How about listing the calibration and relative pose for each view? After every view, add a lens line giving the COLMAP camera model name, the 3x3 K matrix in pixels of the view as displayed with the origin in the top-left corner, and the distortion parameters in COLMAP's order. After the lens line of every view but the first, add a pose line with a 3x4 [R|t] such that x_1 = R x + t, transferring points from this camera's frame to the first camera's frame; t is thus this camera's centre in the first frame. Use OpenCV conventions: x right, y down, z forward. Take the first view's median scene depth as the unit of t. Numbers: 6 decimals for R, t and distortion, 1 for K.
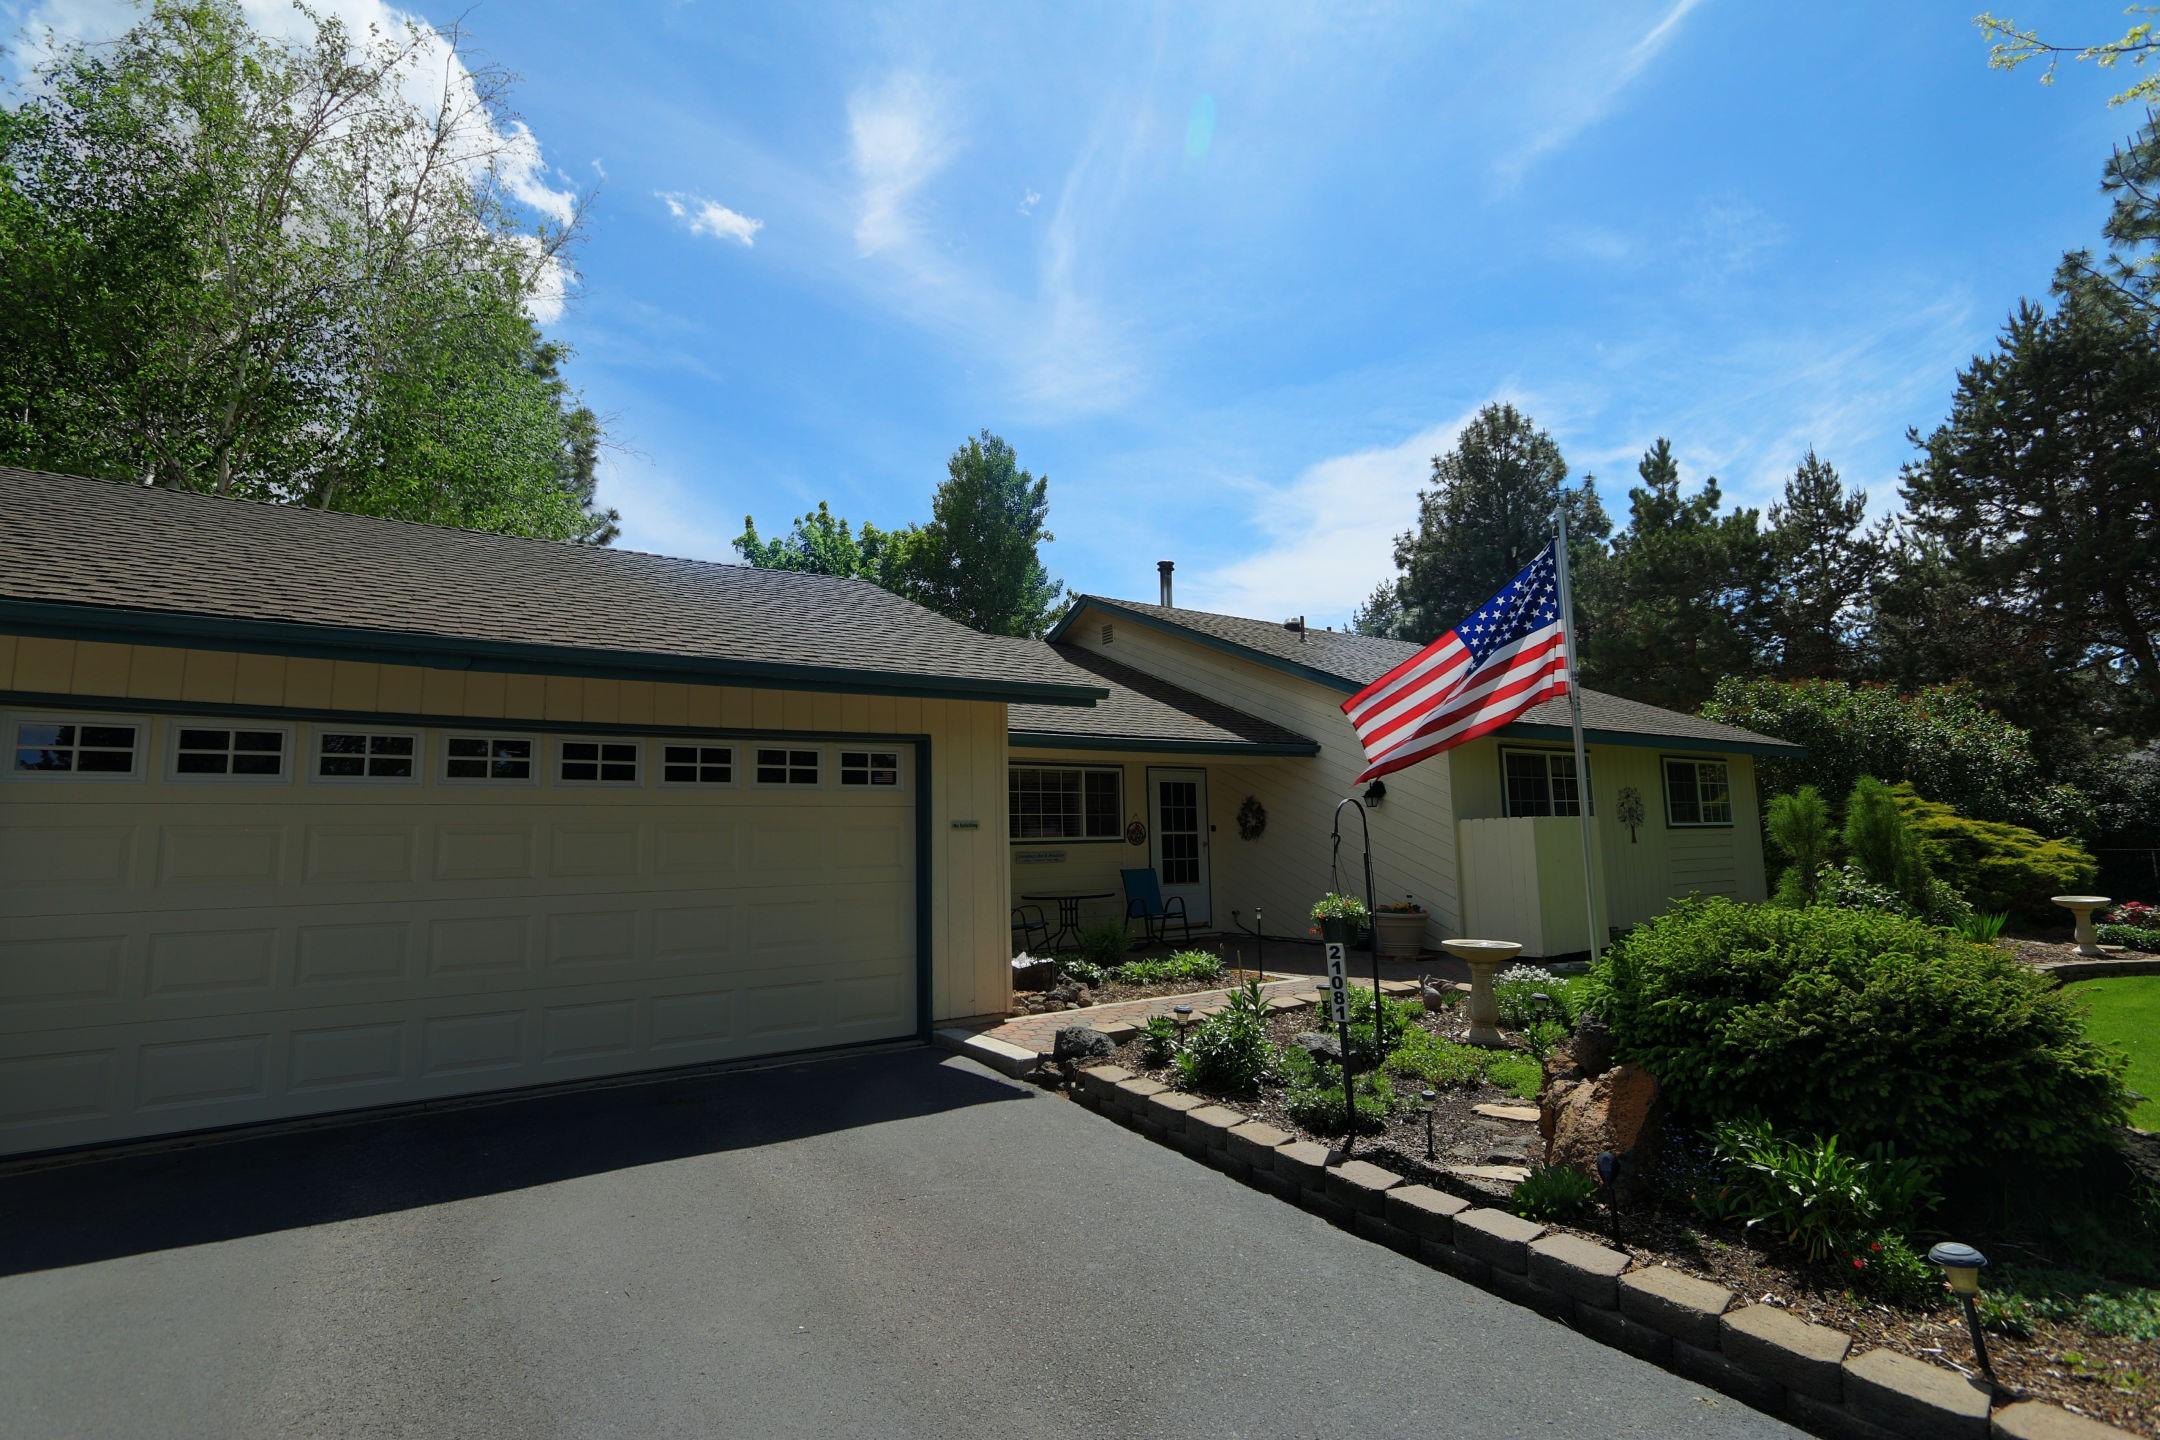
lens RADIAL K [[986.9, 0, 1071.6], [0, 986.9, 718.2], [0, 0, 1]] dist [-0.014931, 0.002428]
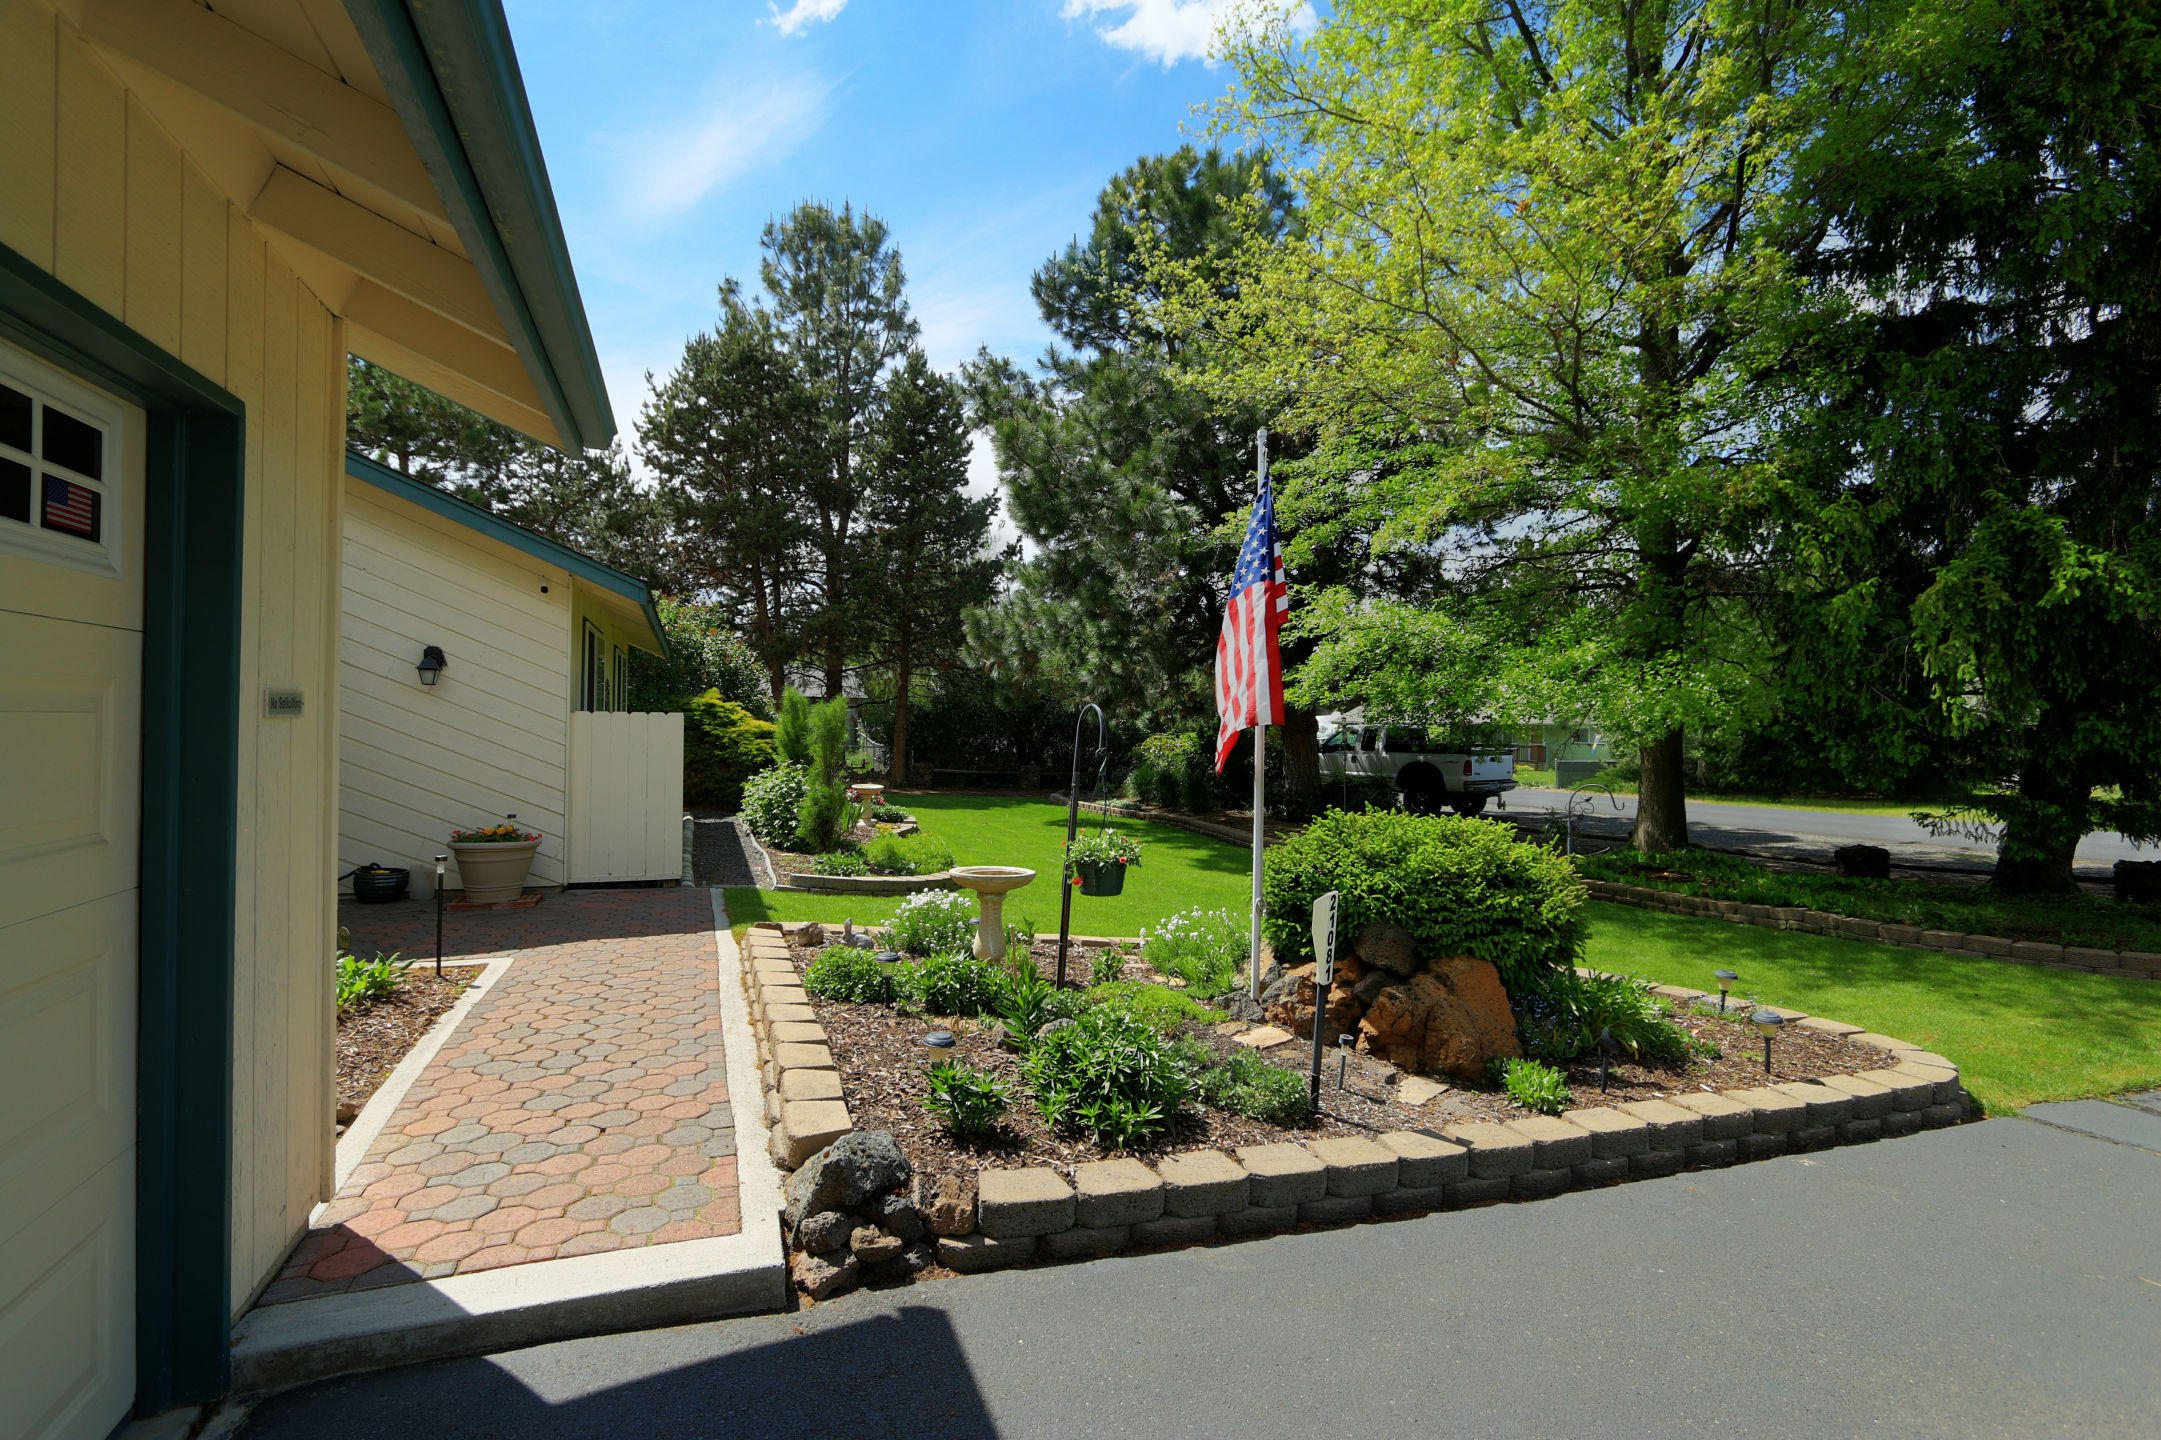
lens RADIAL K [[987.4, 0, 1072.1], [0, 987.4, 718.2], [0, 0, 1]] dist [-0.014931, 0.002428]
pose [[0.213938, 0.031003, 0.976355, -0.130057], [-0.147060, 0.989127, 0.000815, 0.025729], [-0.965714, -0.143757, 0.216171, 0.233026]]
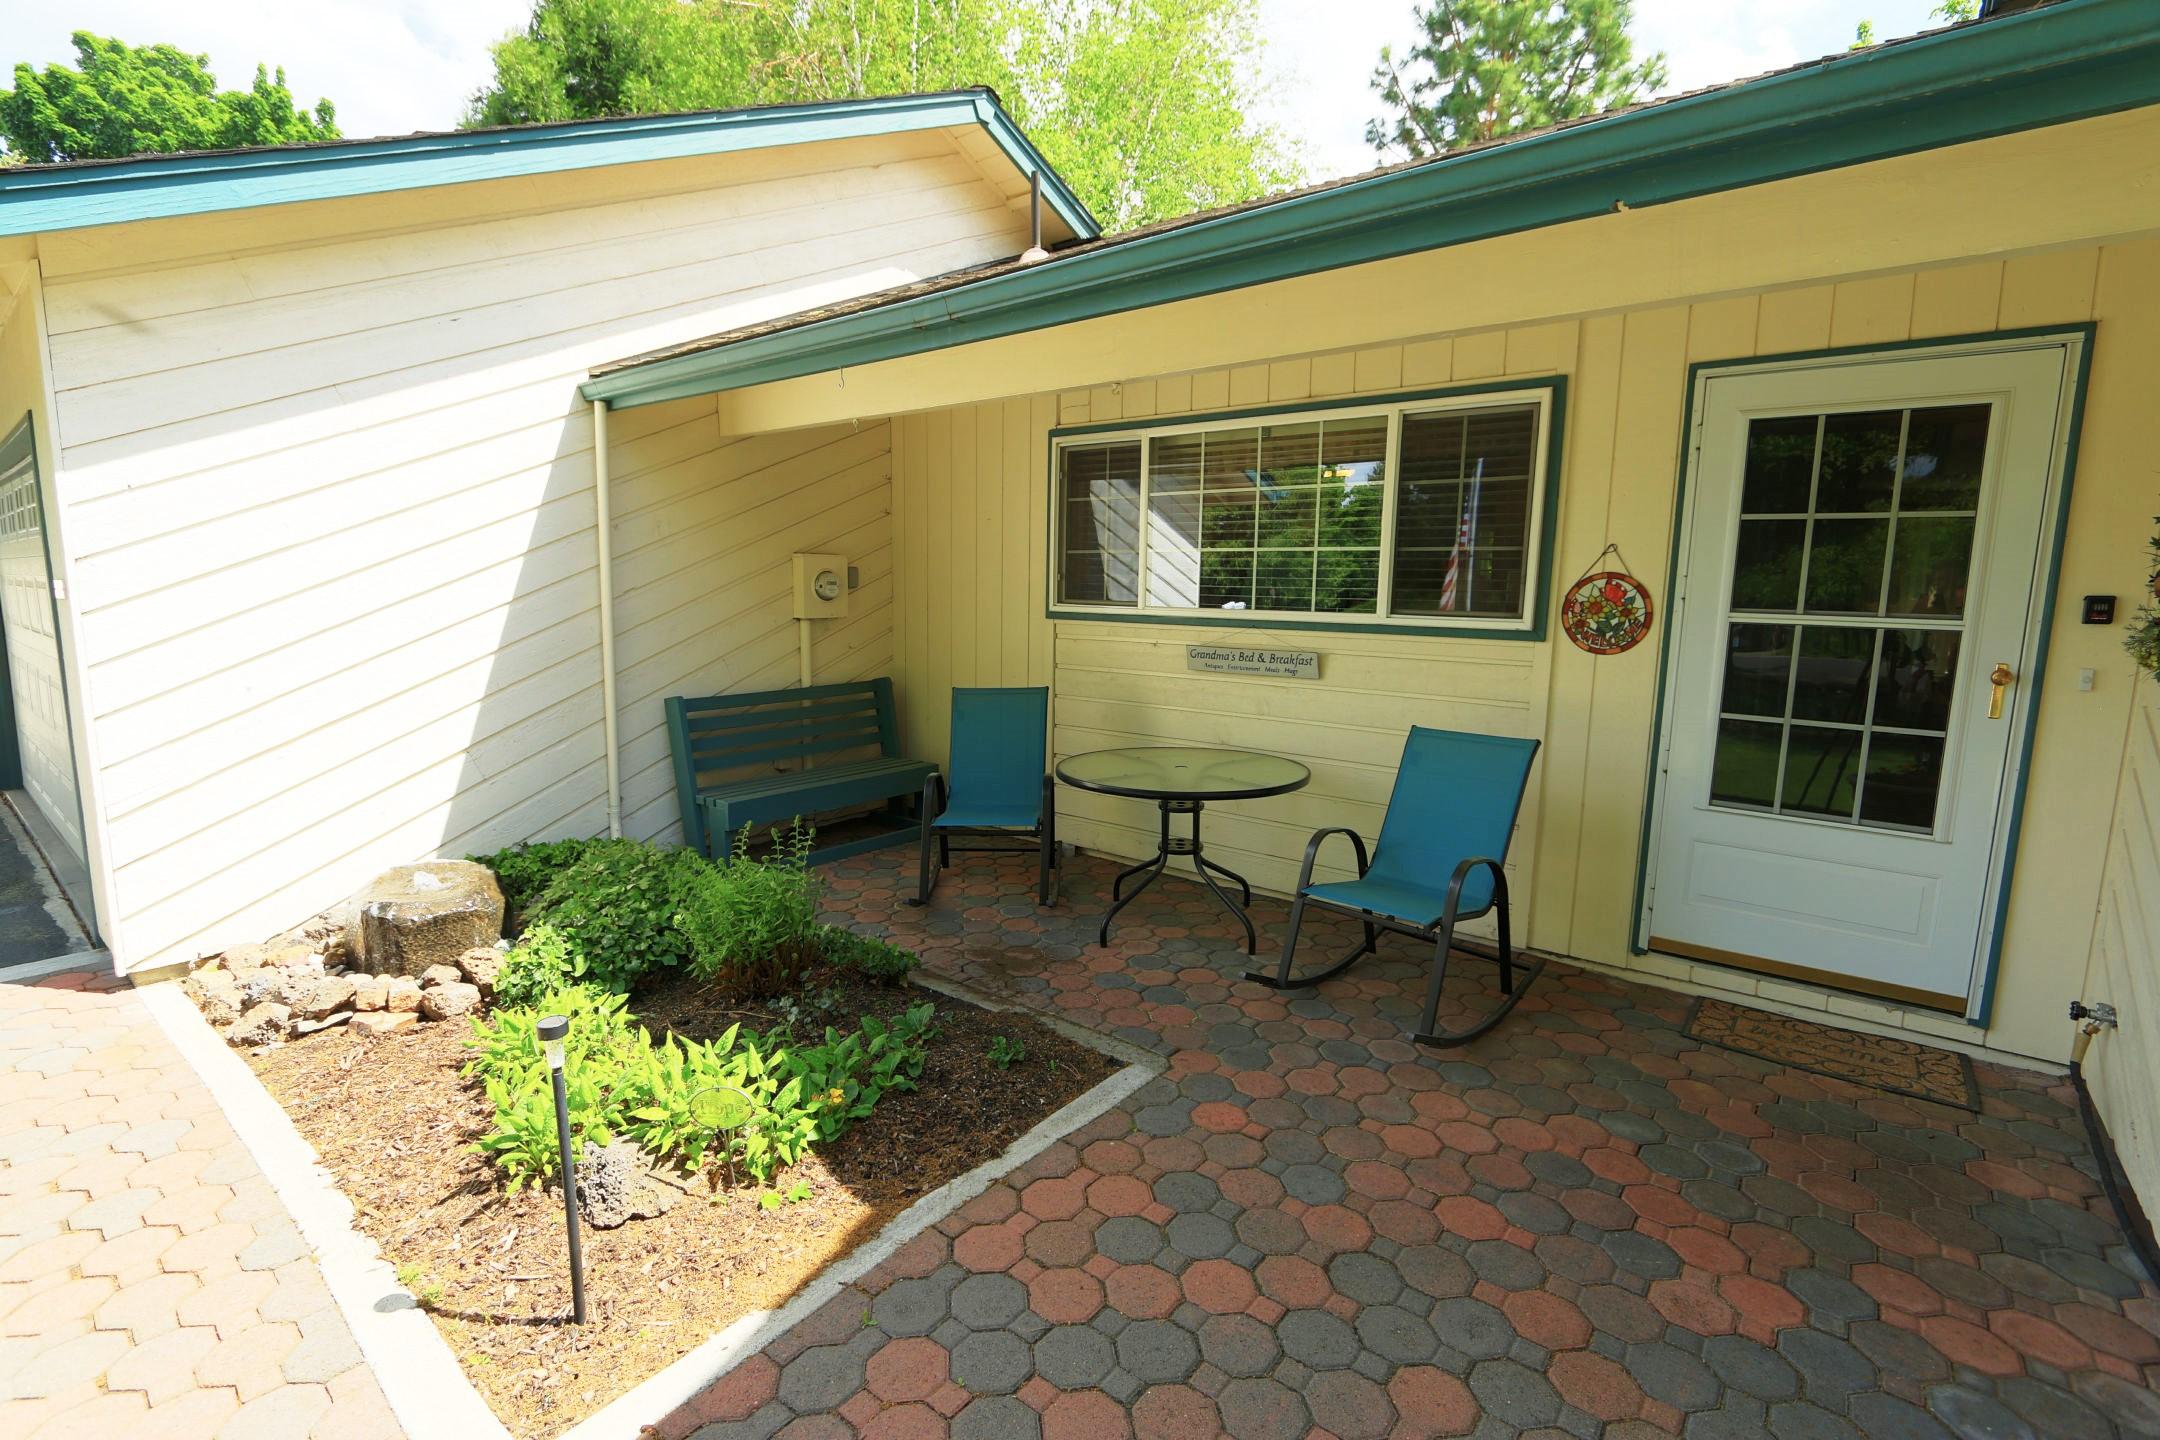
lens RADIAL K [[986.9, 0, 1071.6], [0, 986.9, 718.2], [0, 0, 1]] dist [-0.014931, 0.002428]
pose [[0.286029, 0.165002, -0.943908, 0.180329], [0.110326, 0.972841, 0.203491, 0.042644], [0.951848, -0.162342, 0.260057, 0.464030]]
